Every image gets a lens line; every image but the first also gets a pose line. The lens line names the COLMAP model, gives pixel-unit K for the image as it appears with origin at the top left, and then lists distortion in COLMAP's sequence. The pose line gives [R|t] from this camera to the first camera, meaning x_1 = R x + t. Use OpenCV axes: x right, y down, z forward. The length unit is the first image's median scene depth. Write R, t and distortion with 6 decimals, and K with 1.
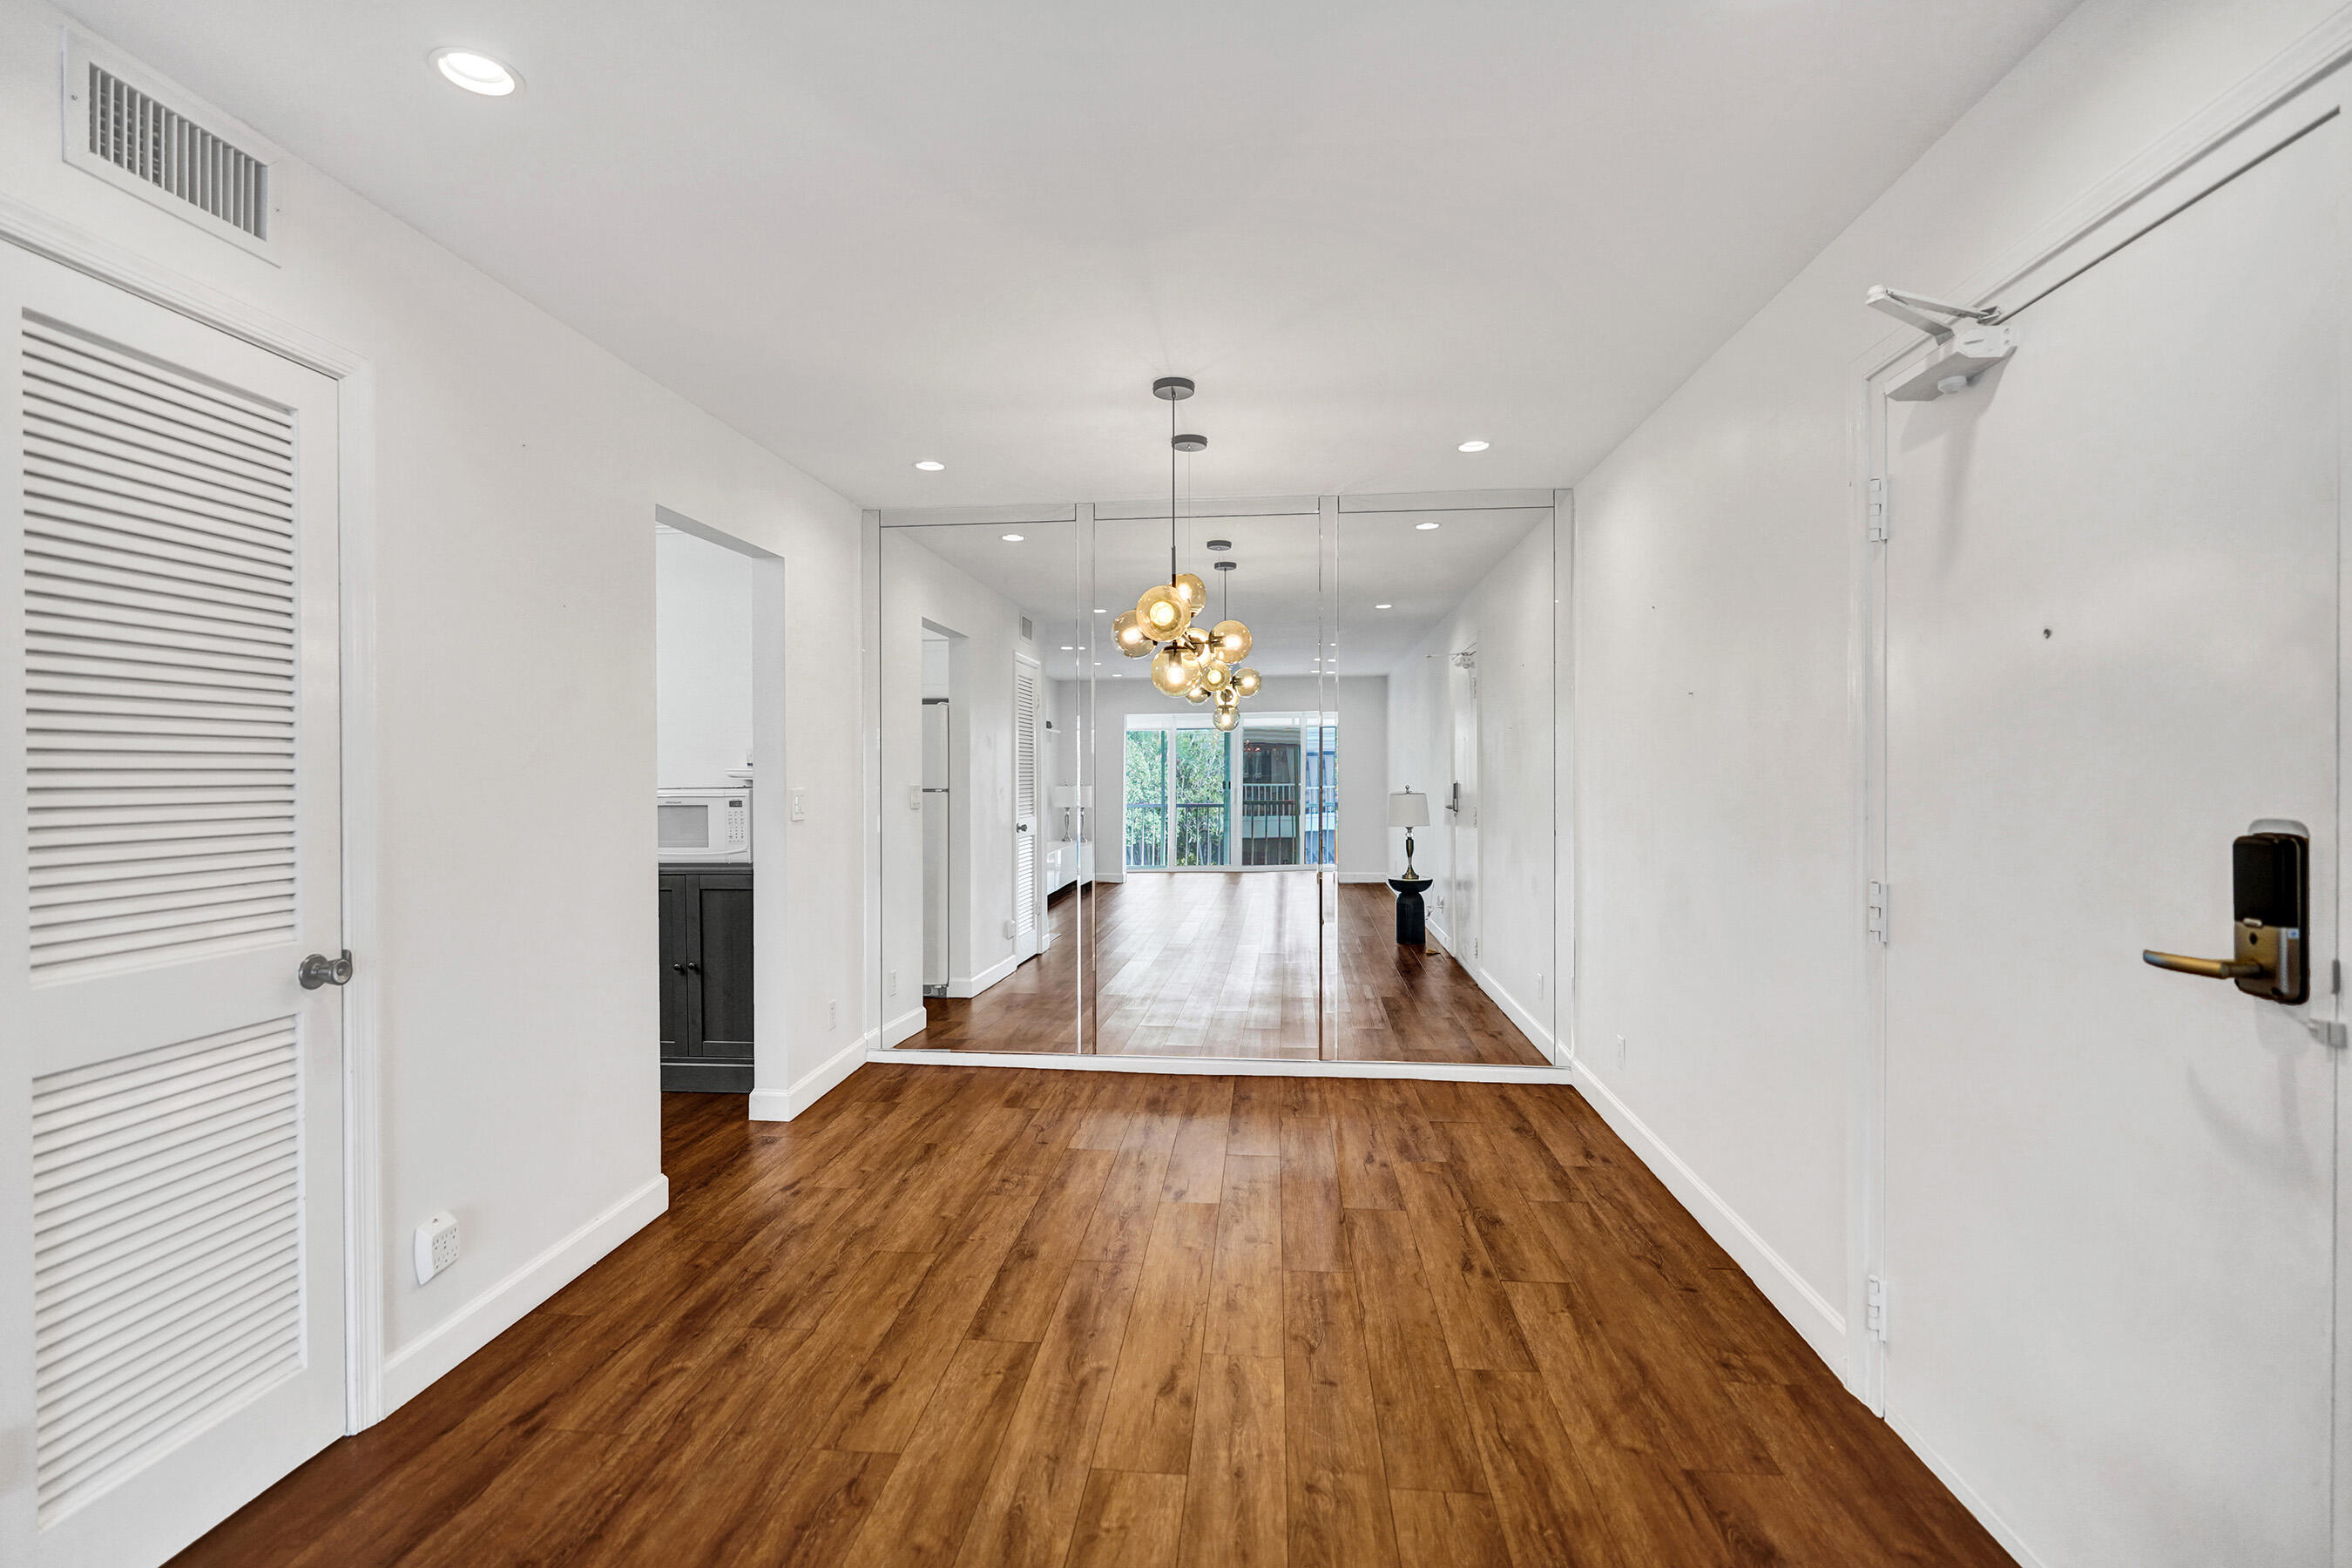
lens RADIAL K [[1083.3, 0, 1176.0], [0, 1083.3, 784.0], [0, 0, 1]] dist [-0.000636, 0.000332]
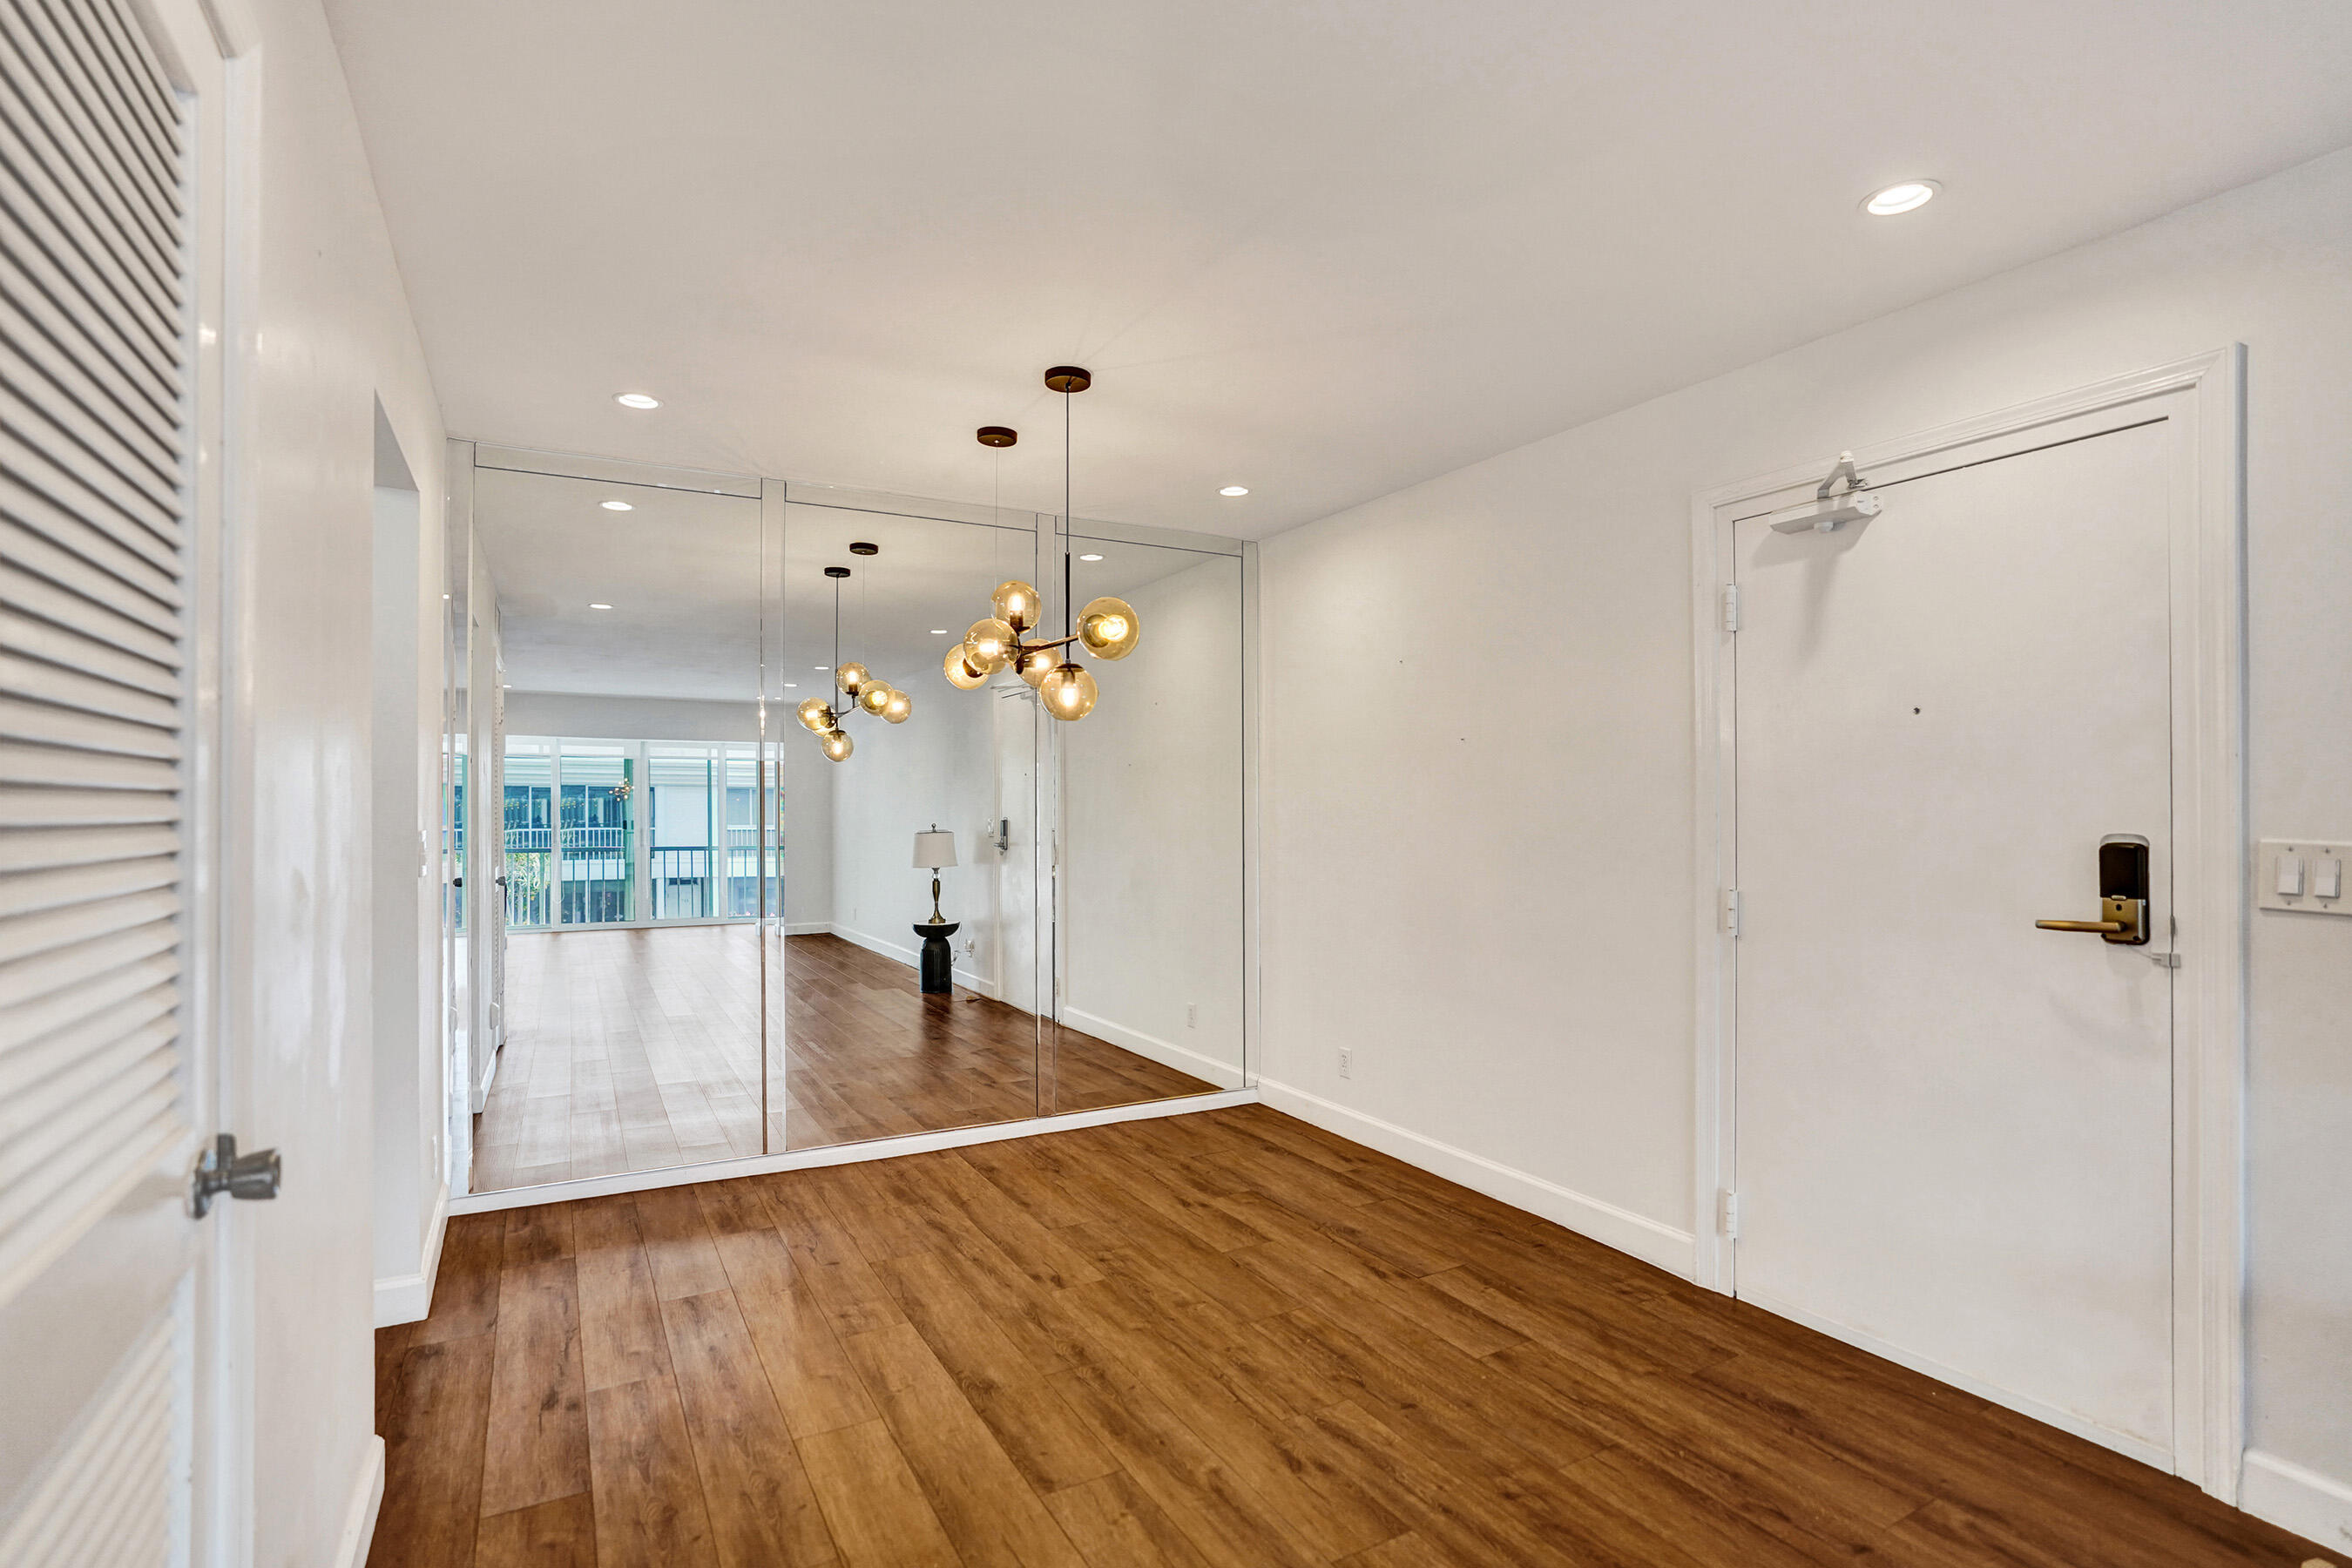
lens RADIAL K [[1124.7, 0, 1182.7], [0, 1124.7, 814.2], [0, 0, 1]] dist [-0.031939, 0.000902]
pose [[0.814148, 0.000751, 0.580656, -0.496342], [0.004928, 0.999954, -0.008204, 0.003878], [-0.580636, 0.009541, 0.814107, 0.207703]]
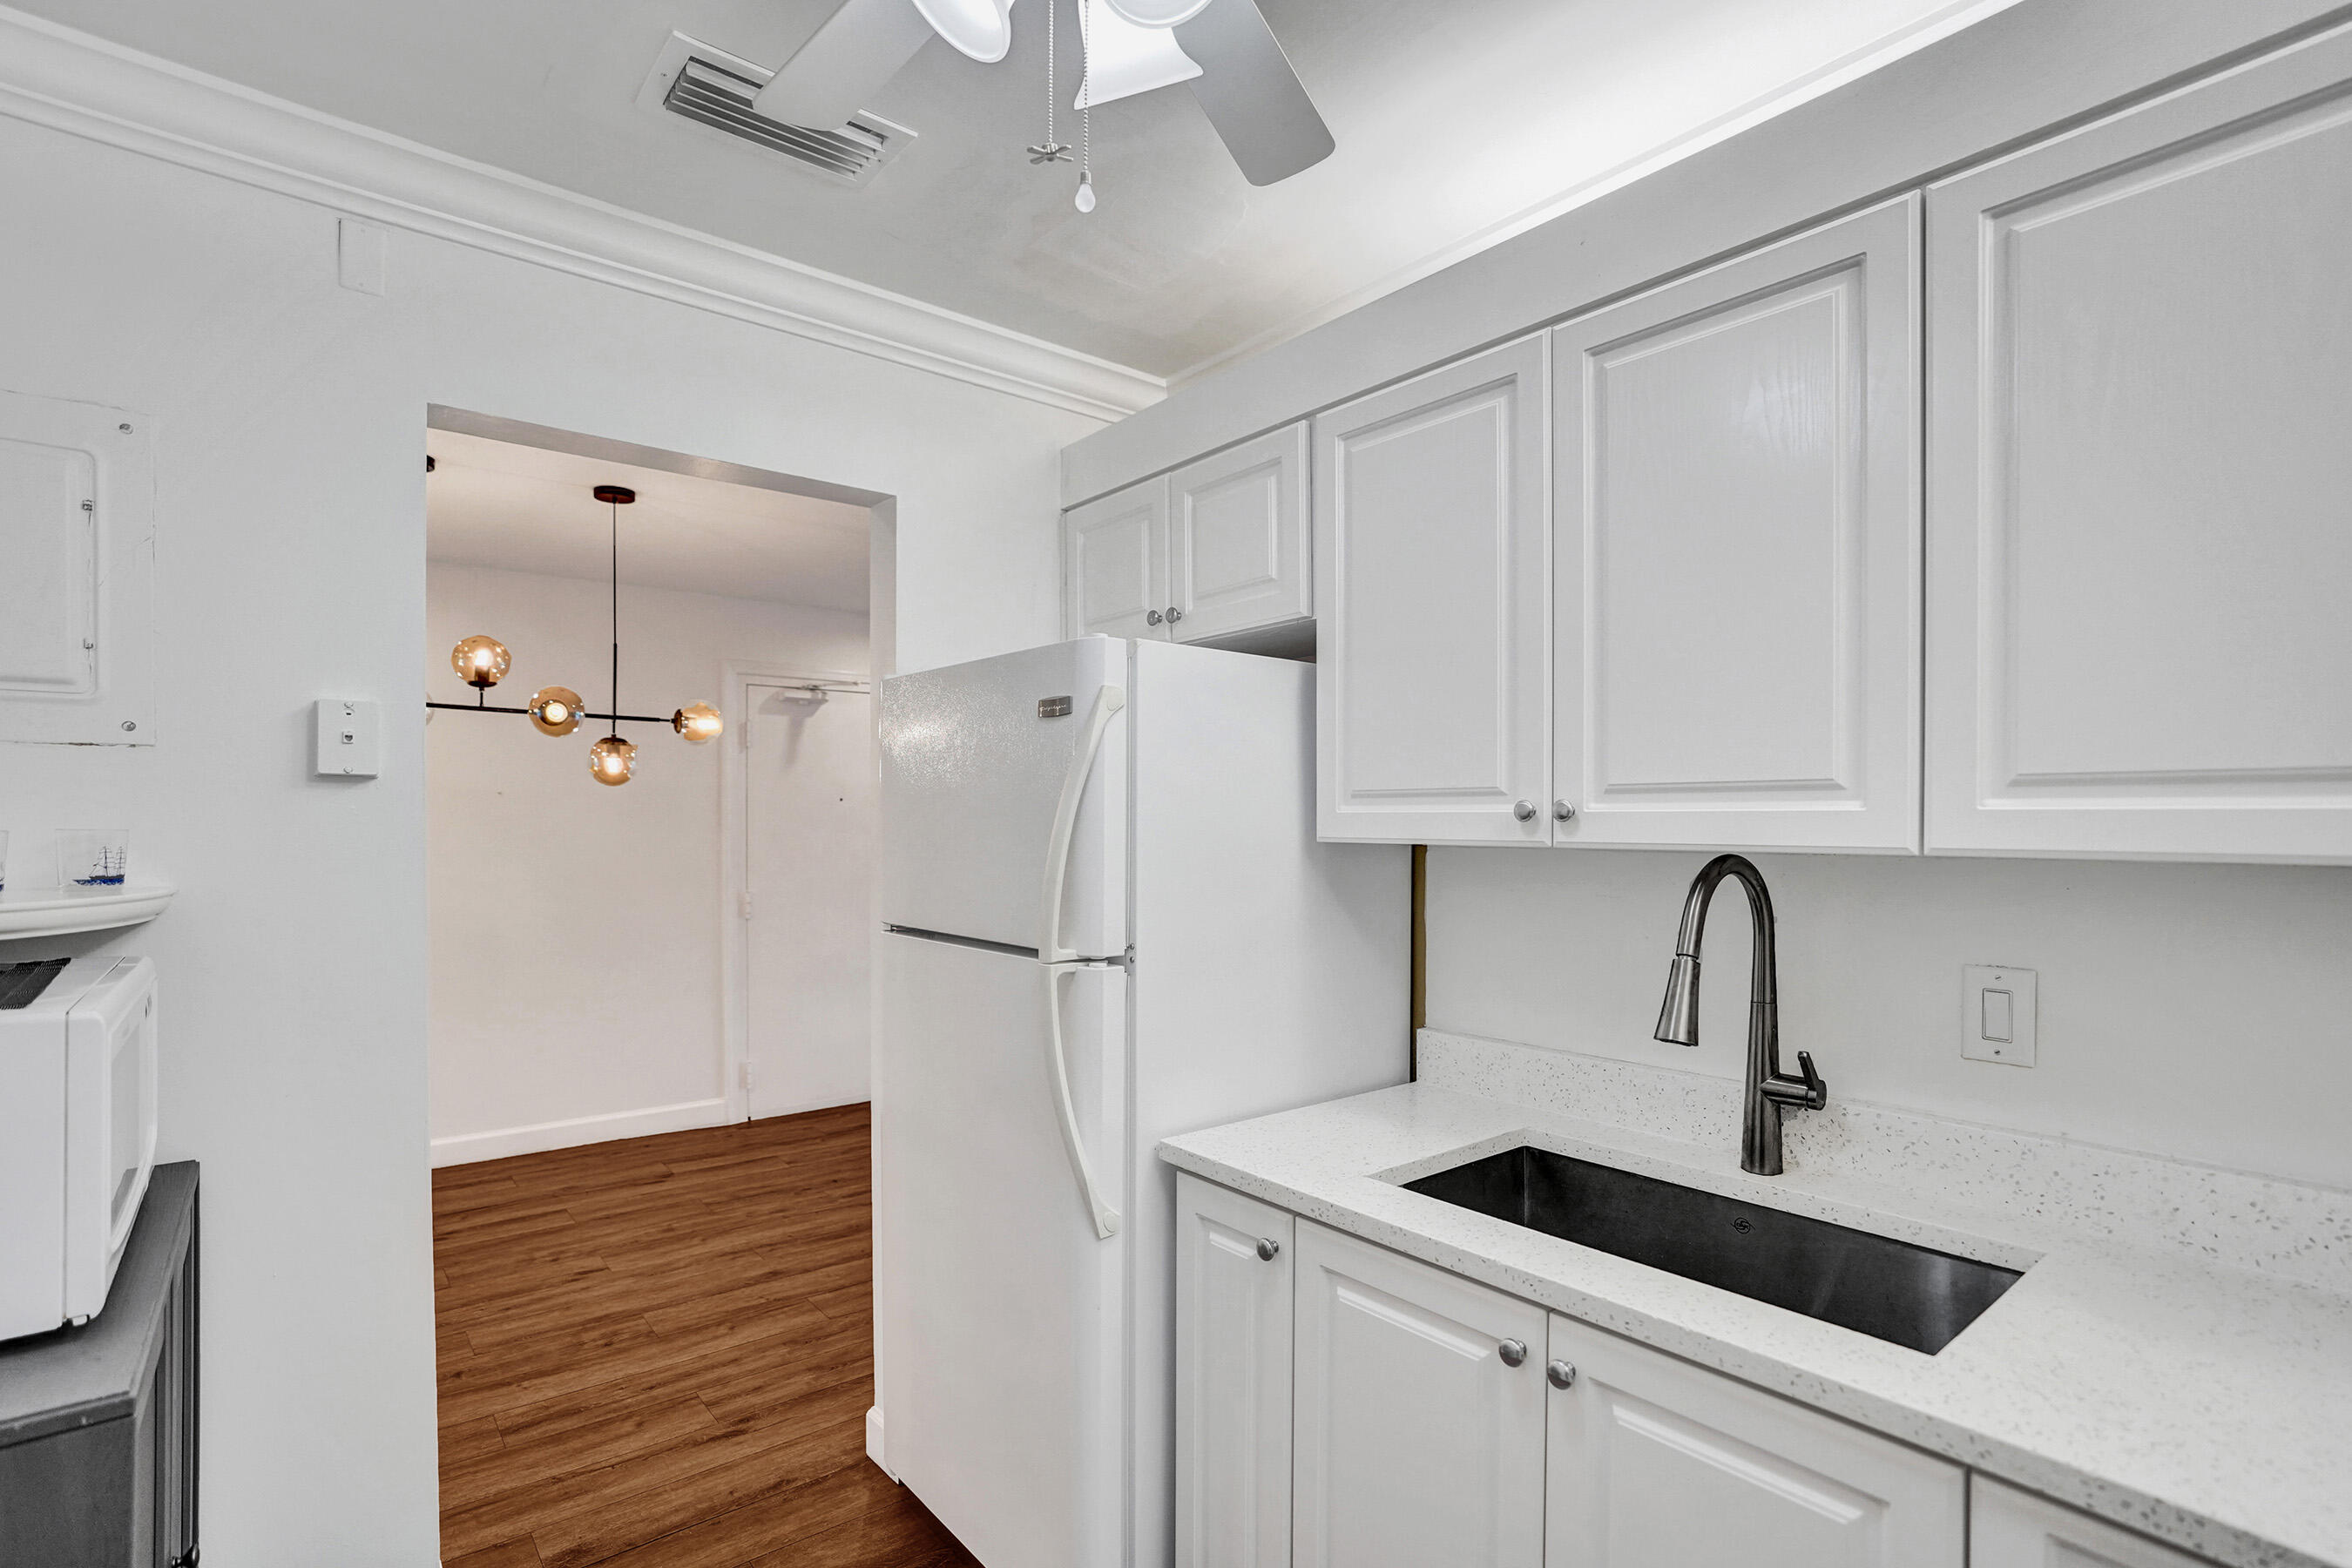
lens RADIAL K [[1111.5, 0, 1176.0], [0, 1111.5, 784.0], [0, 0, 1]] dist [-0.000048, 0.000340]
pose [[-0.703089, 0.021676, 0.710771, -1.264930], [0.006214, 0.999684, -0.024340, -0.057440], [-0.711075, -0.012696, -0.703002, 1.495247]]
